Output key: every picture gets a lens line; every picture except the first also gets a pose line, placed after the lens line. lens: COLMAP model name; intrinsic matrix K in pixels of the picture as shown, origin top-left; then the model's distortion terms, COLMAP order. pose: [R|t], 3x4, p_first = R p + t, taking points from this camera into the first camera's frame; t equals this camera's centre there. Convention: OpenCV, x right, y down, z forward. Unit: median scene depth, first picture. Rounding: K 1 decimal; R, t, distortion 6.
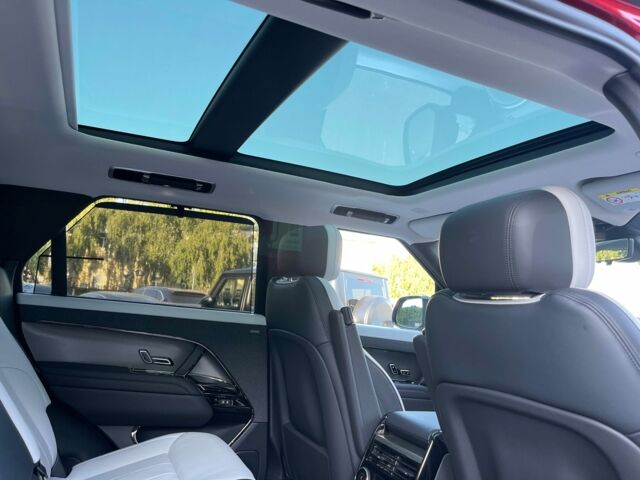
lens RADIAL K [[490.2, 0, 329.0], [0, 490.2, 240.6], [0, 0, 1]] dist [0.060247, -0.075146]
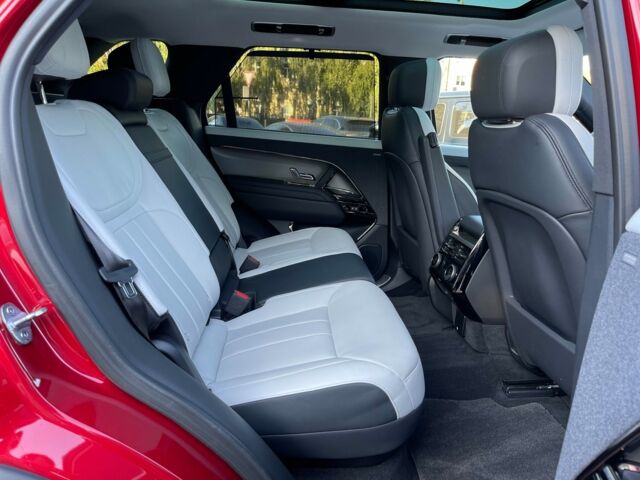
lens RADIAL K [[490.2, 0, 329.0], [0, 490.2, 240.6], [0, 0, 1]] dist [0.060247, -0.075146]
pose [[0.938280, 0.056029, -0.341307, 0.167783], [0.063490, 0.942124, 0.329198, -0.022789], [0.339998, -0.330549, 0.880419, -0.184885]]
